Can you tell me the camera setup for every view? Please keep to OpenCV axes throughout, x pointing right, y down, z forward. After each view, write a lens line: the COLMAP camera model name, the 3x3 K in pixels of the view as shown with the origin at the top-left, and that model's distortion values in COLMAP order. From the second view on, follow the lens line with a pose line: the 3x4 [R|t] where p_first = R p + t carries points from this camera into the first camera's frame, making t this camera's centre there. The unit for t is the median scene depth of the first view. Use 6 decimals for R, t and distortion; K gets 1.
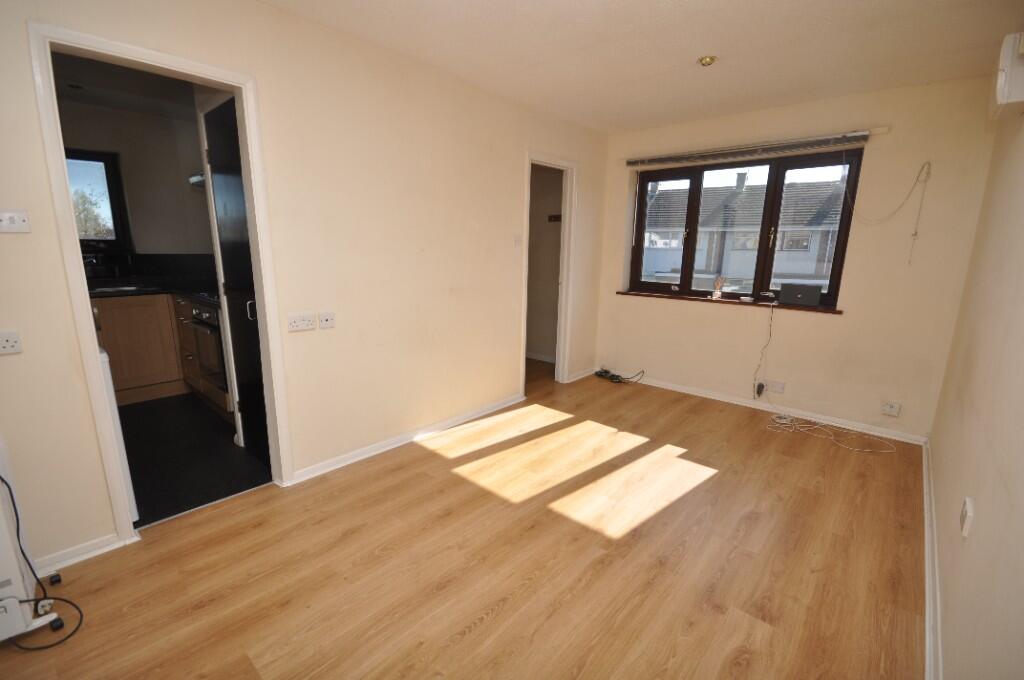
lens RADIAL K [[441.5, 0, 500.5], [0, 441.5, 339.8], [0, 0, 1]] dist [0.000171, -0.009698]
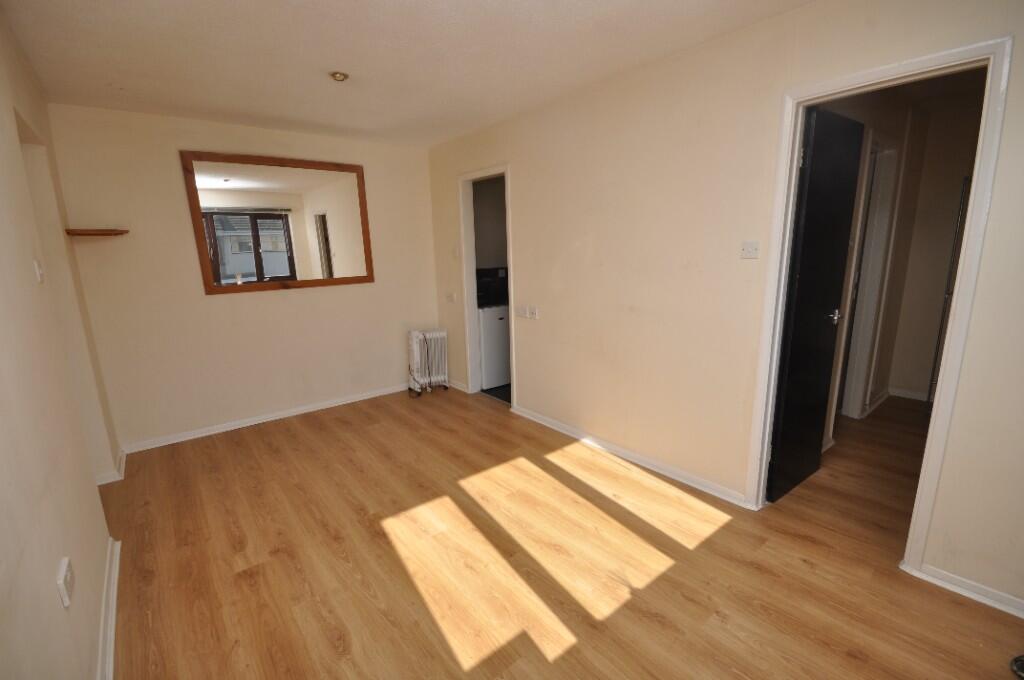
lens RADIAL K [[441.5, 0, 500.5], [0, 441.5, 339.8], [0, 0, 1]] dist [0.000171, -0.009698]
pose [[-0.148543, 0.184025, -0.971633, 1.193194], [-0.178816, 0.961338, 0.209413, -0.276032], [0.972605, 0.204850, -0.109893, 1.294729]]
